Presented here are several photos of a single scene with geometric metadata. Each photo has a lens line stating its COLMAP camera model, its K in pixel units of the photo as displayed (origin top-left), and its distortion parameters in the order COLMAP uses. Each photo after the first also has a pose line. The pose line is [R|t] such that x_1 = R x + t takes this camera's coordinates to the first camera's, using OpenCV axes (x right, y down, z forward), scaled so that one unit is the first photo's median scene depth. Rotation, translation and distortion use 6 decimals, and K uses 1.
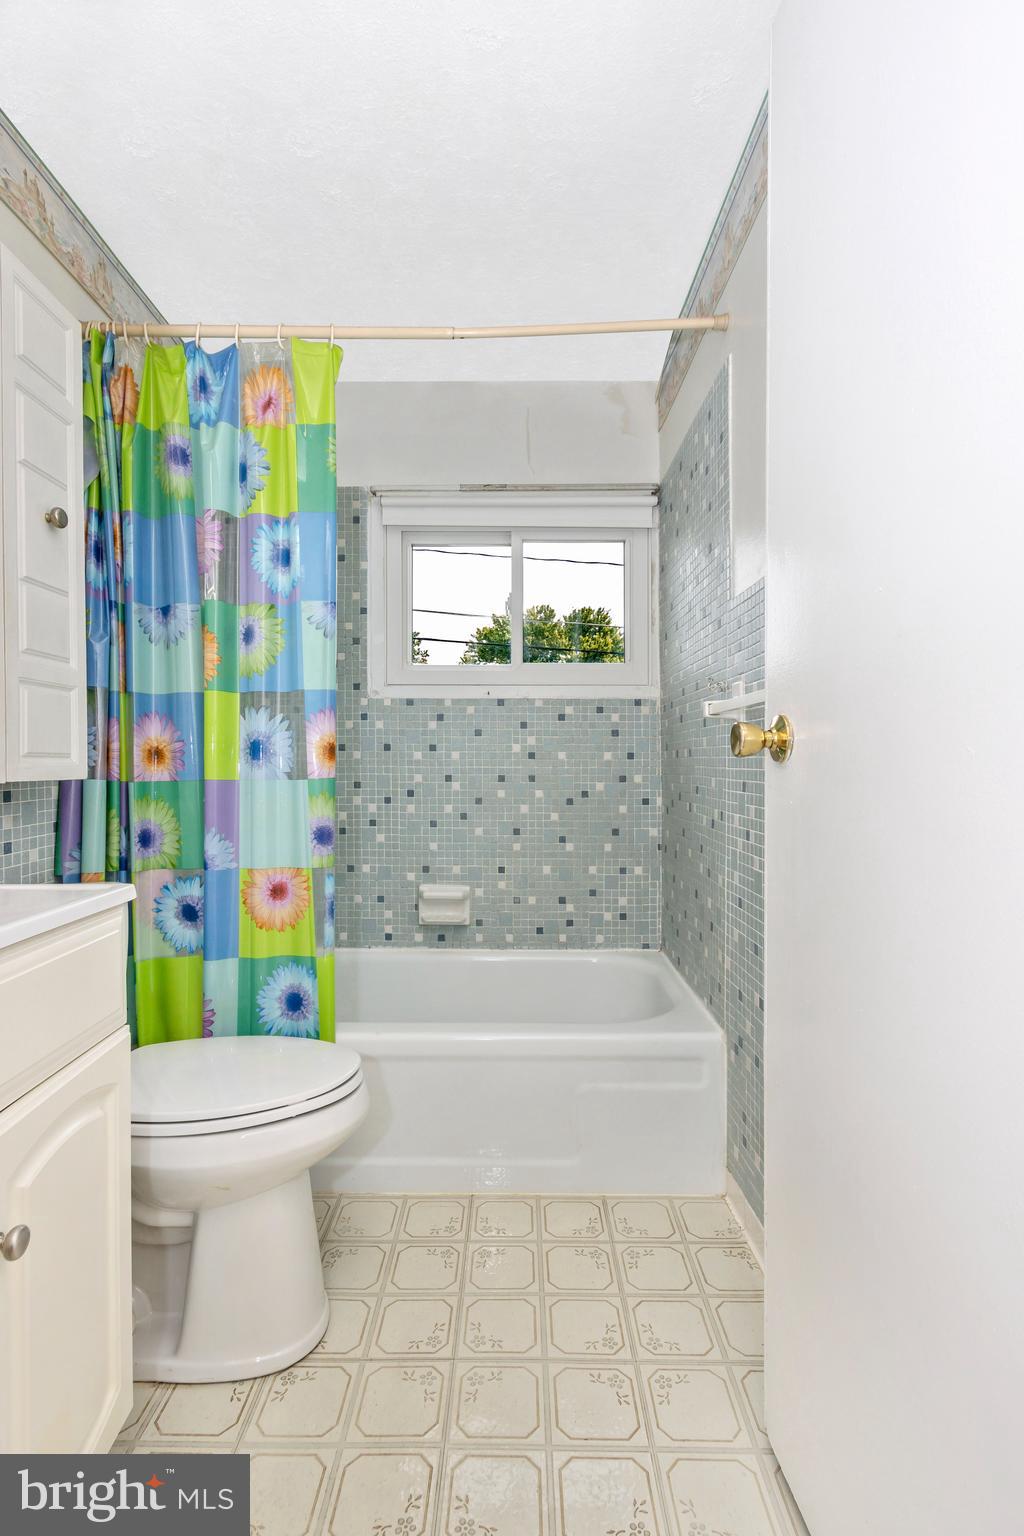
lens RADIAL K [[716.6, 0, 512.2], [0, 716.6, 749.6], [0, 0, 1]] dist [0.000622, 0.002081]
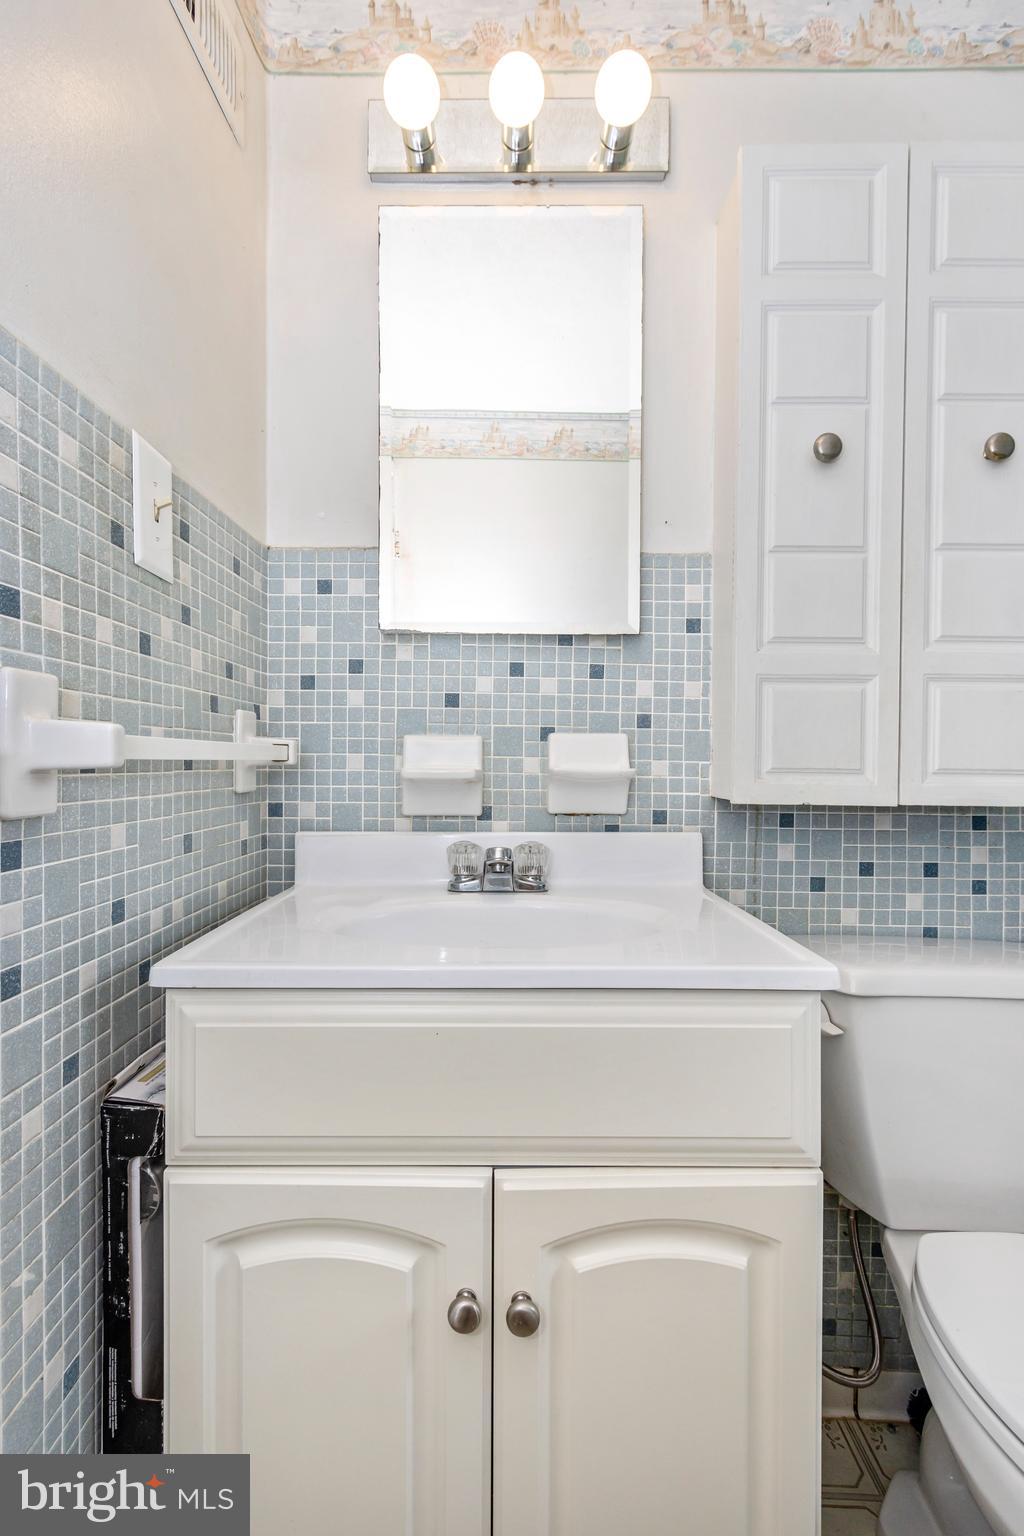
lens RADIAL K [[716.6, 0, 486.5], [0, 716.6, 767.7], [0, 0, 1]] dist [0.000622, 0.002081]
pose [[-0.006402, 0.002885, -0.999975, 0.079874], [0.013506, 0.999905, 0.002798, -0.003885], [0.999888, -0.013488, -0.006440, 0.370826]]
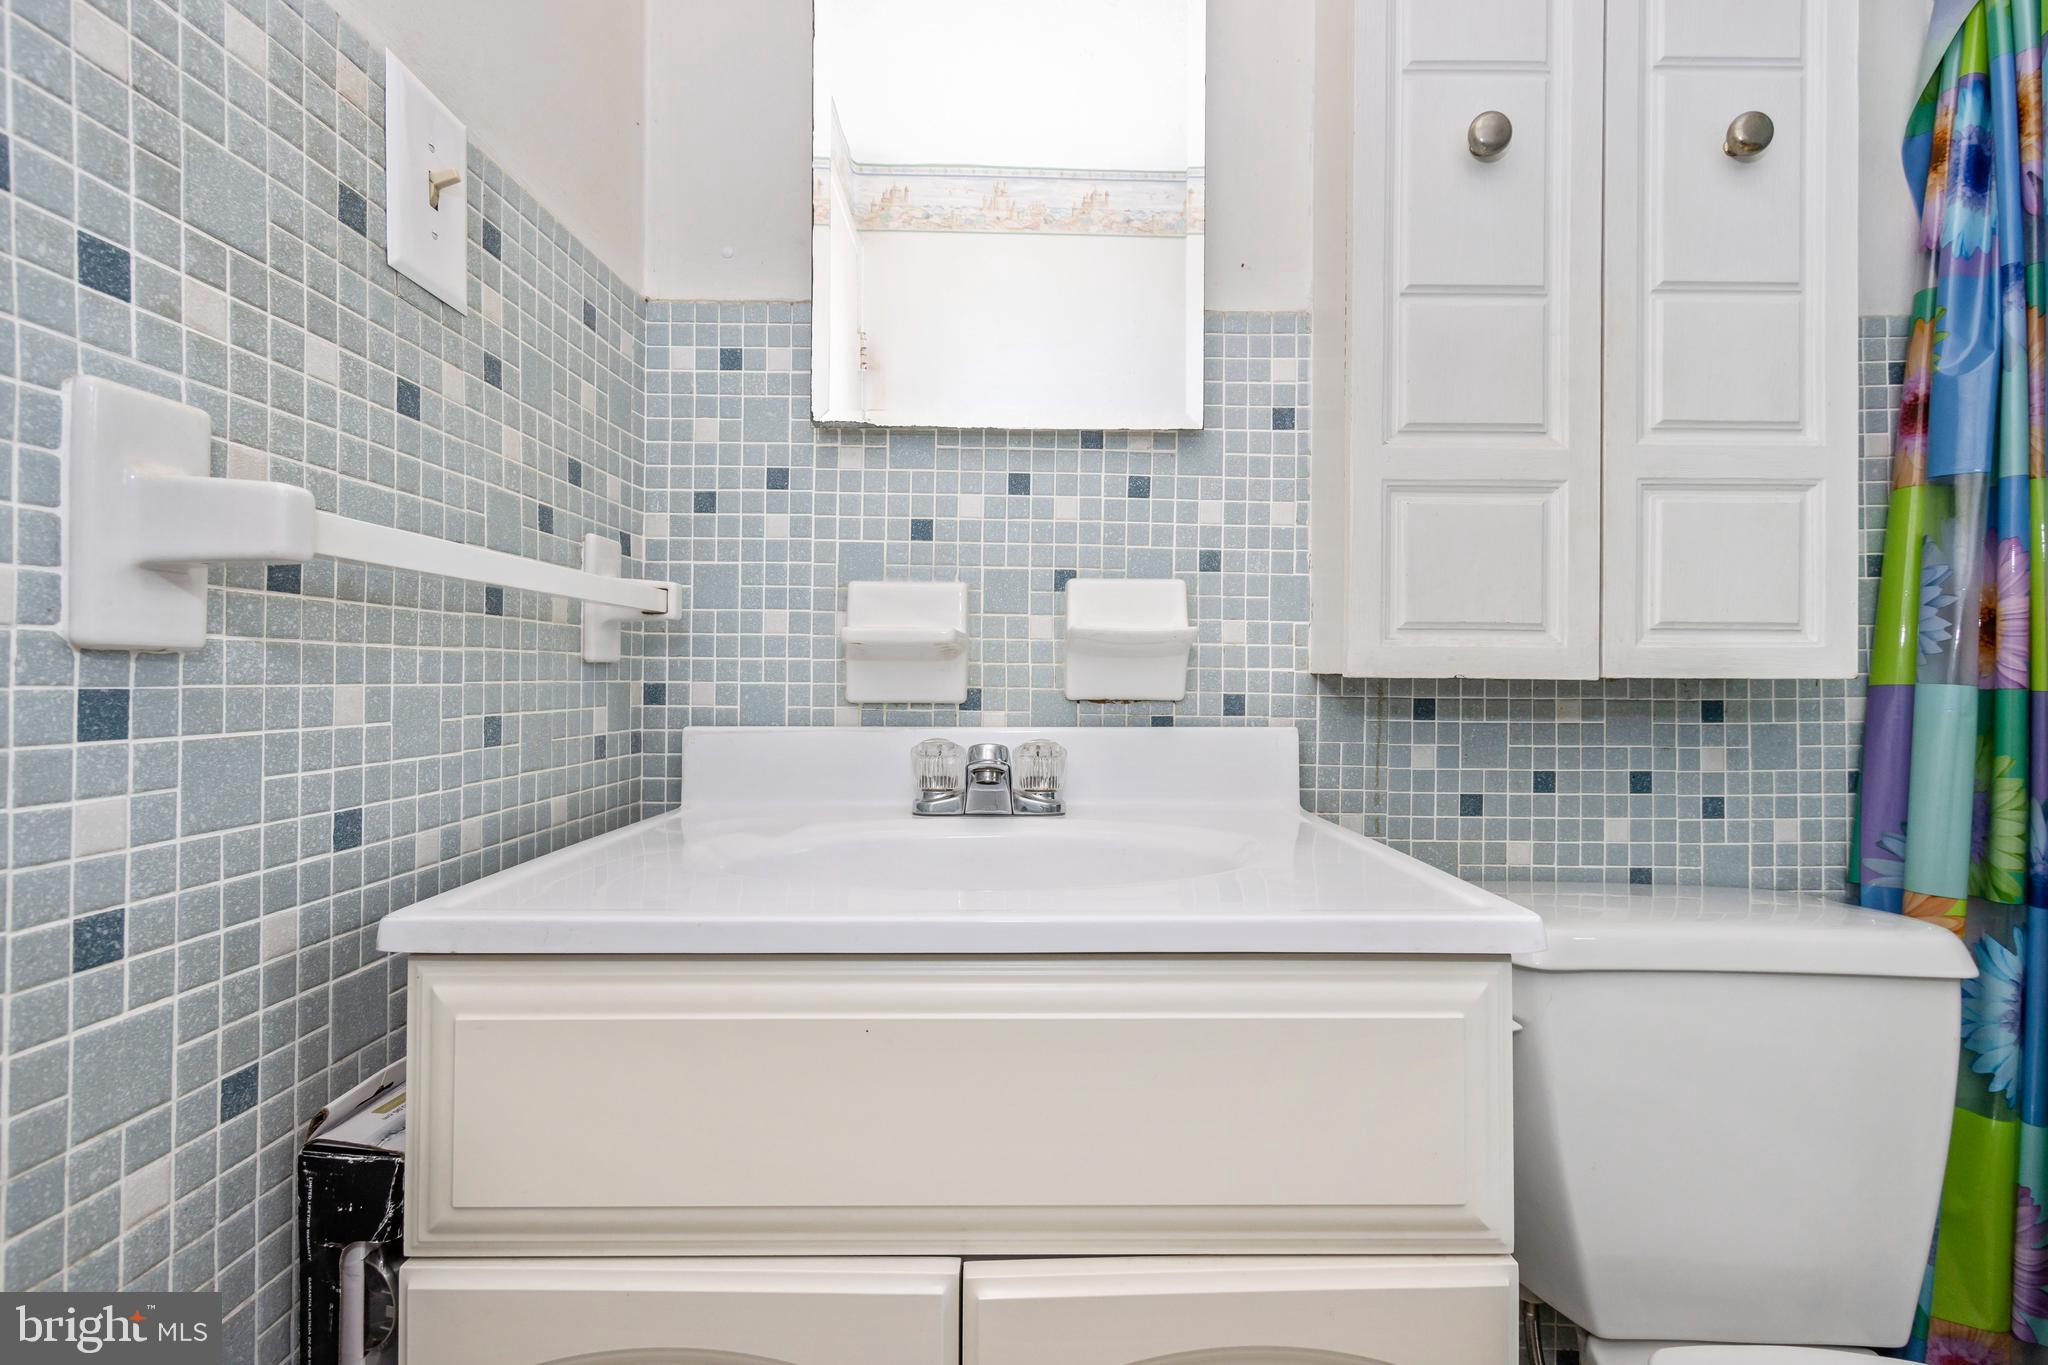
lens RADIAL K [[955.5, 0, 1007.6], [0, 955.5, 667.4], [0, 0, 1]] dist [0.000622, 0.002081]
pose [[0.006333, -0.010644, -0.999923, 0.002907], [0.012358, 0.999868, -0.010565, 0.027499], [0.999904, -0.012290, 0.006463, 0.383439]]
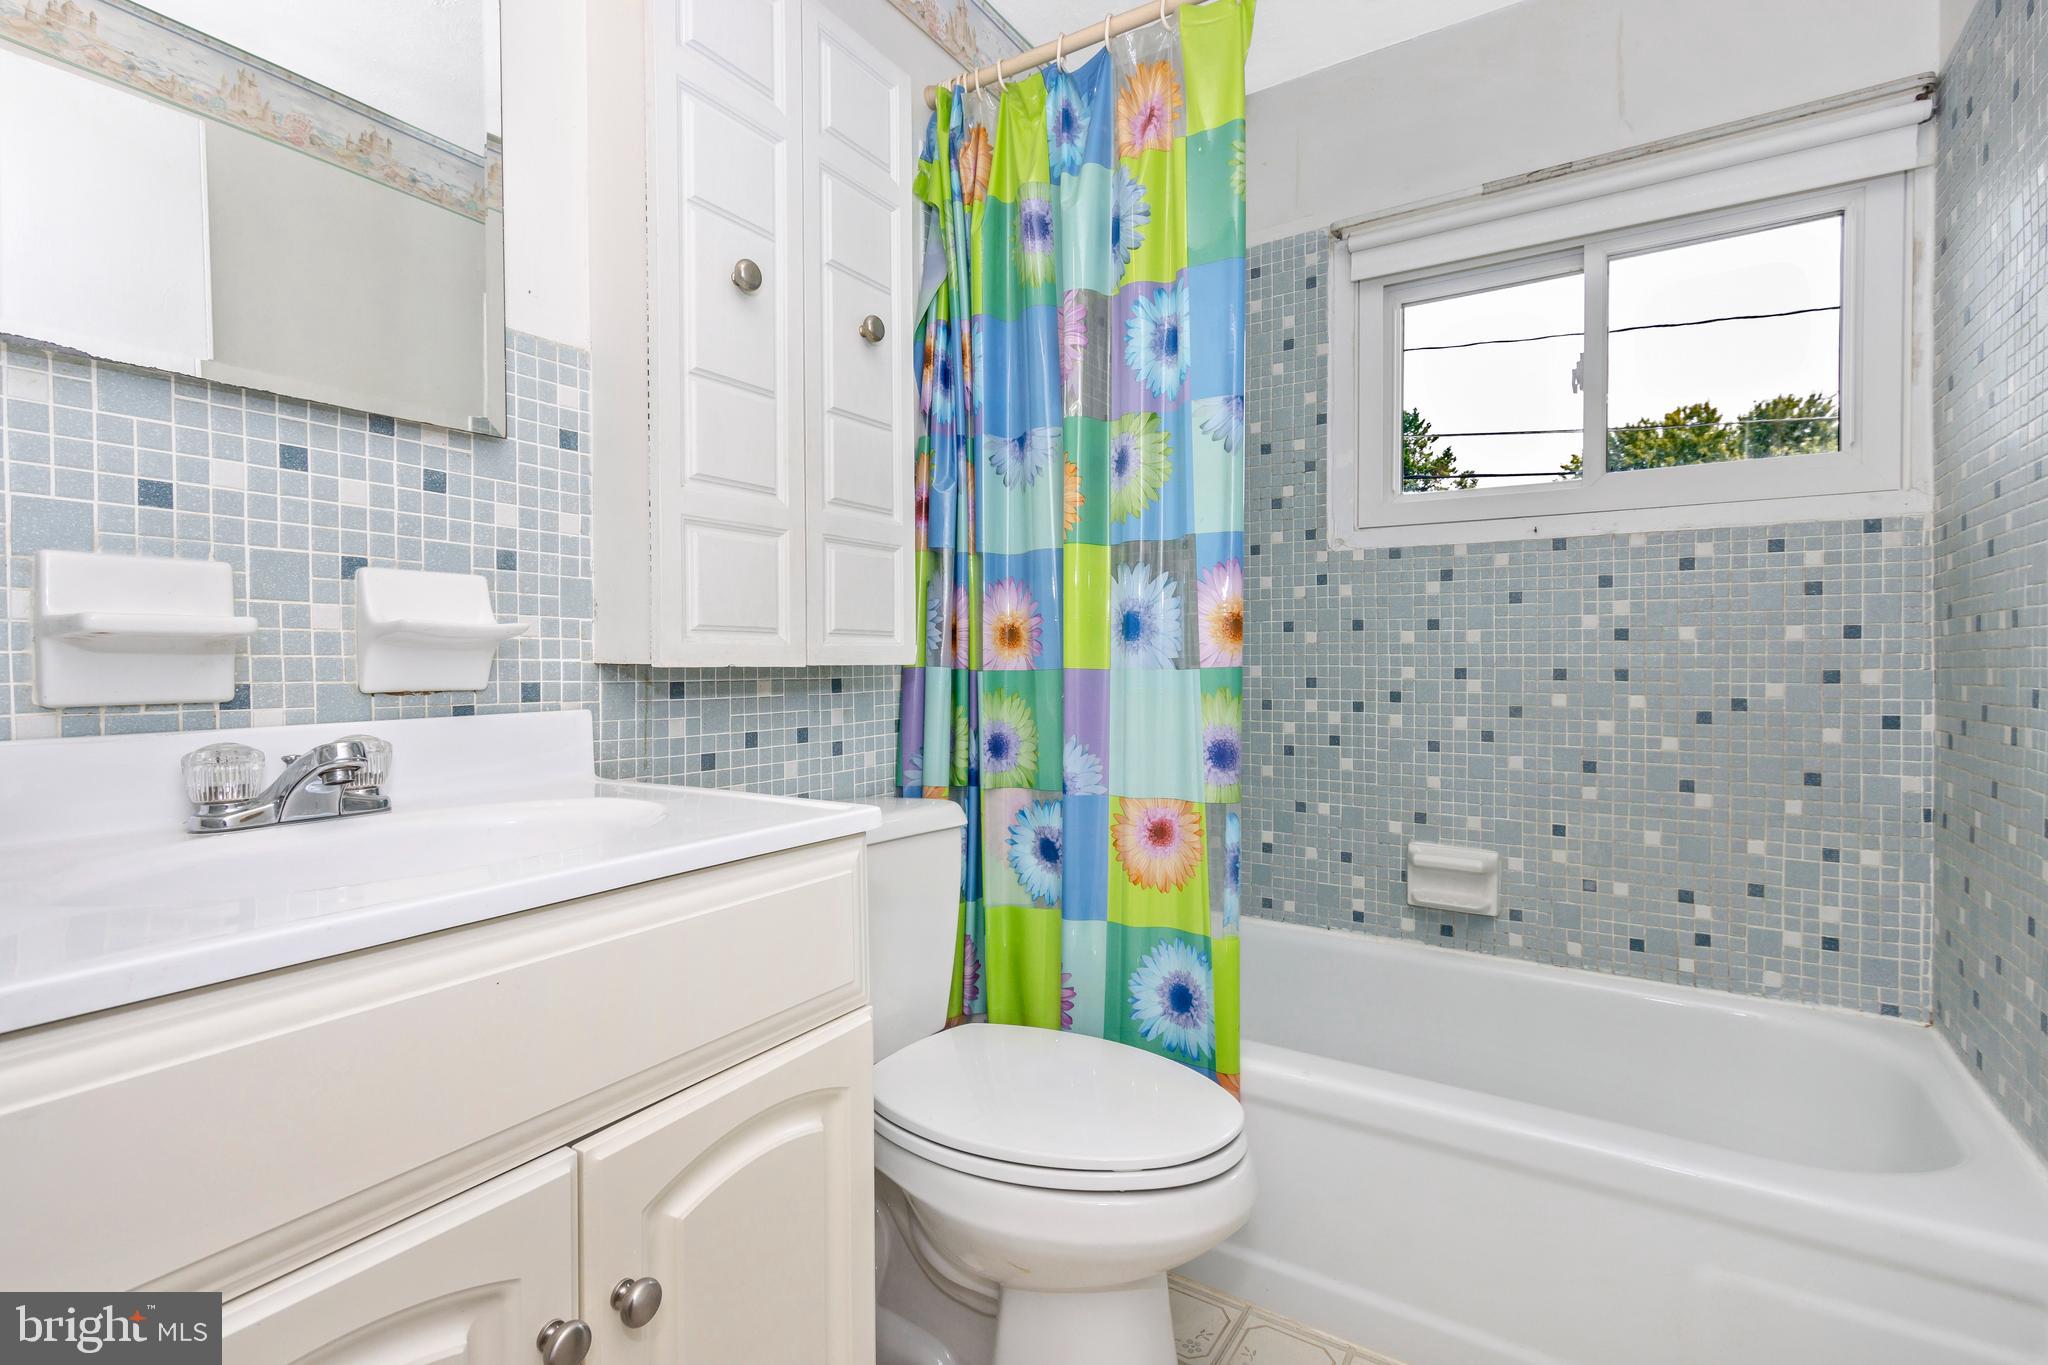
lens RADIAL K [[955.5, 0, 1018.6], [0, 955.5, 664.2], [0, 0, 1]] dist [0.000622, 0.002081]
pose [[0.842370, 0.002588, -0.538894, 0.047173], [0.010070, 0.999738, 0.020542, 0.016745], [0.538806, -0.022731, 0.842123, 0.157091]]
